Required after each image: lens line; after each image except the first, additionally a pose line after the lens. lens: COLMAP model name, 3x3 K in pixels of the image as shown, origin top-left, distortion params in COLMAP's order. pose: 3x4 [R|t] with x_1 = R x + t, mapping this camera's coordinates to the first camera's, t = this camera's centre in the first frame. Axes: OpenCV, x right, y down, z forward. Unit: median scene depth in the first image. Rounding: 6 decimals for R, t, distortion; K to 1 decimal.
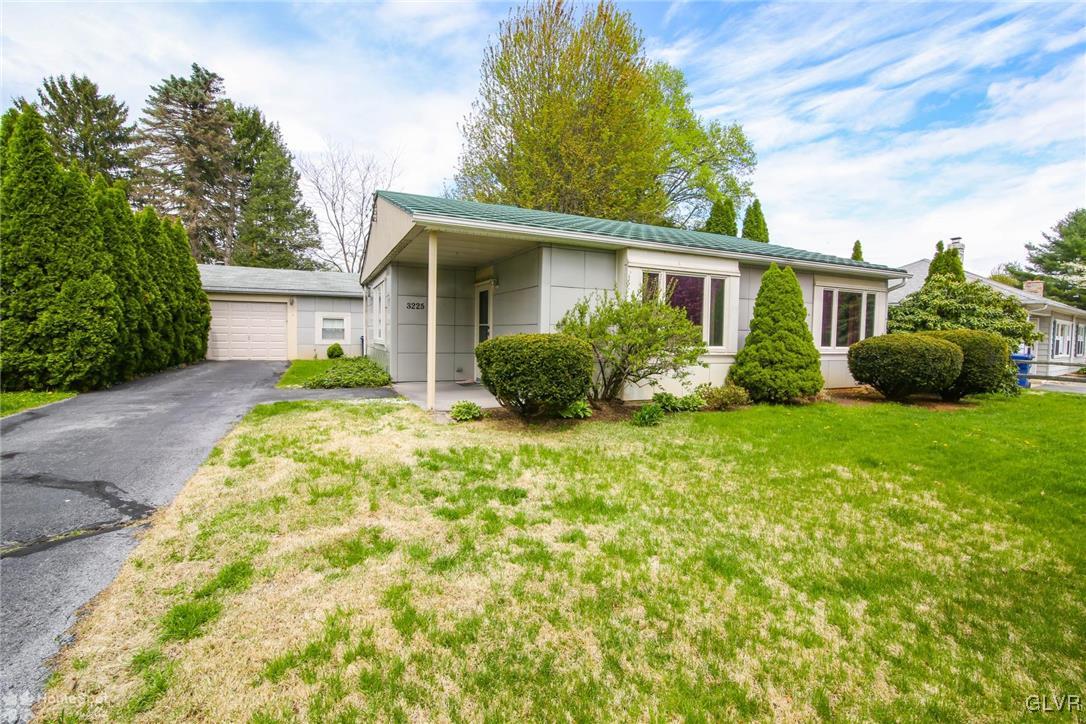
lens RADIAL K [[528.2, 0, 553.7], [0, 528.2, 356.6], [0, 0, 1]] dist [-0.011122, -0.001645]
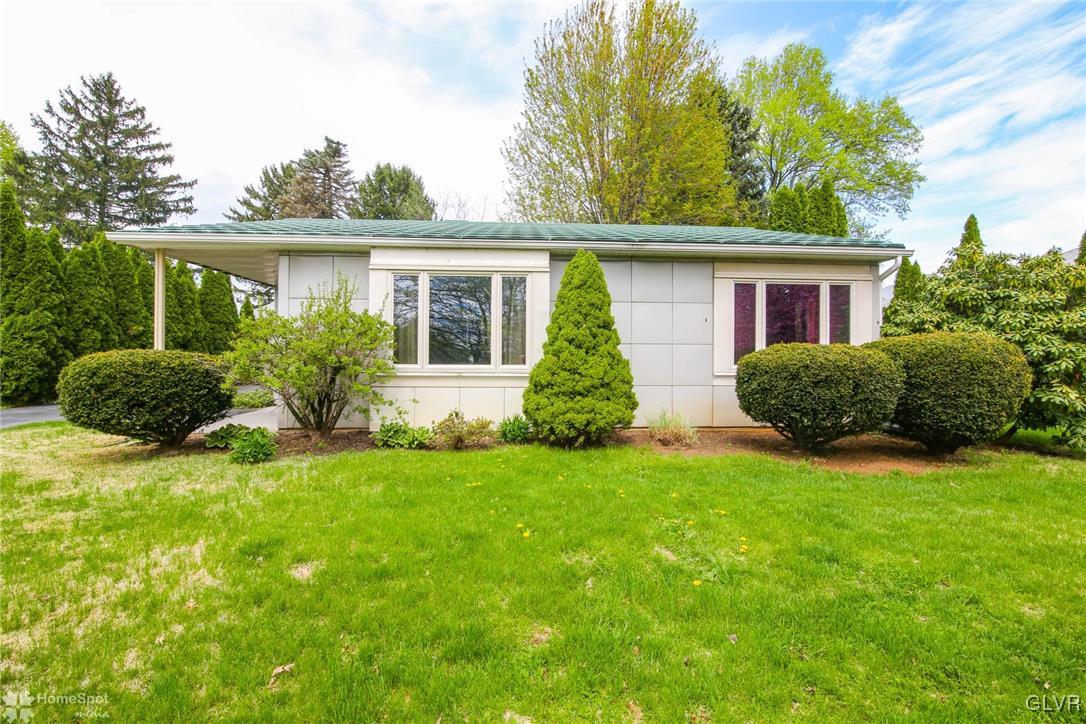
lens RADIAL K [[528.2, 0, 539.7], [0, 528.2, 366.0], [0, 0, 1]] dist [-0.011122, -0.001645]
pose [[0.918137, -0.008954, -0.396163, 0.563488], [-0.004993, 0.999404, -0.034159, 0.006938], [0.396233, 0.033341, 0.917545, 0.272695]]
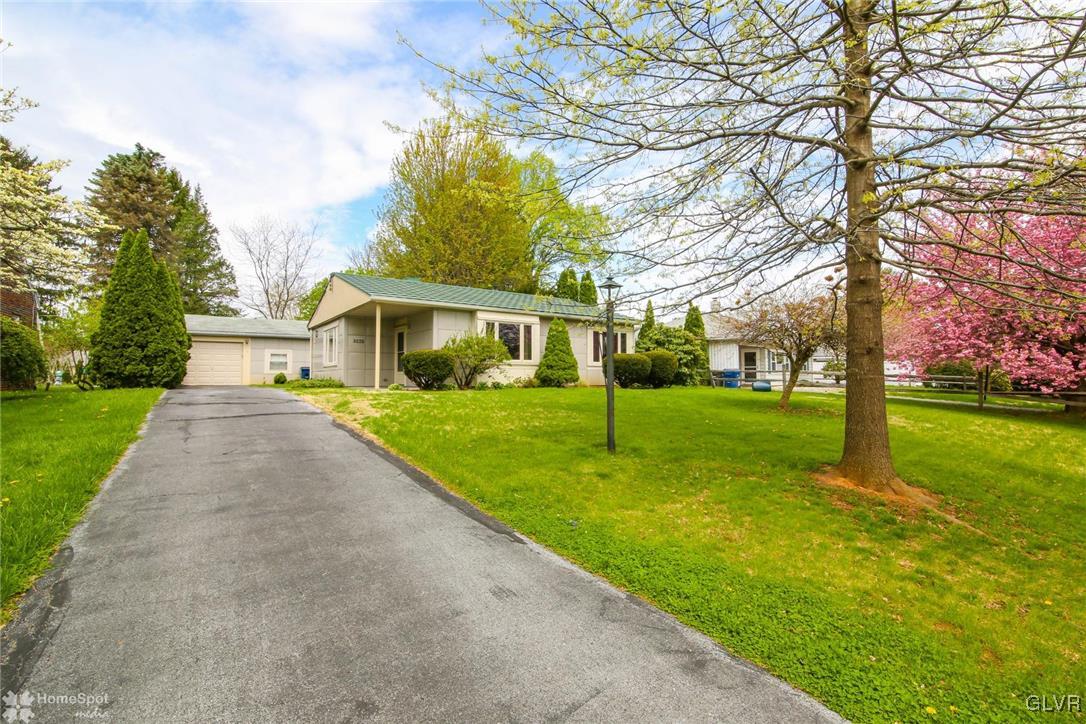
lens RADIAL K [[528.2, 0, 558.7], [0, 528.2, 365.6], [0, 0, 1]] dist [-0.011122, -0.001645]
pose [[0.982771, -0.014200, 0.184278, 0.055673], [0.026432, 0.997594, -0.064092, 0.110841], [-0.182925, 0.067858, 0.980782, -0.790045]]
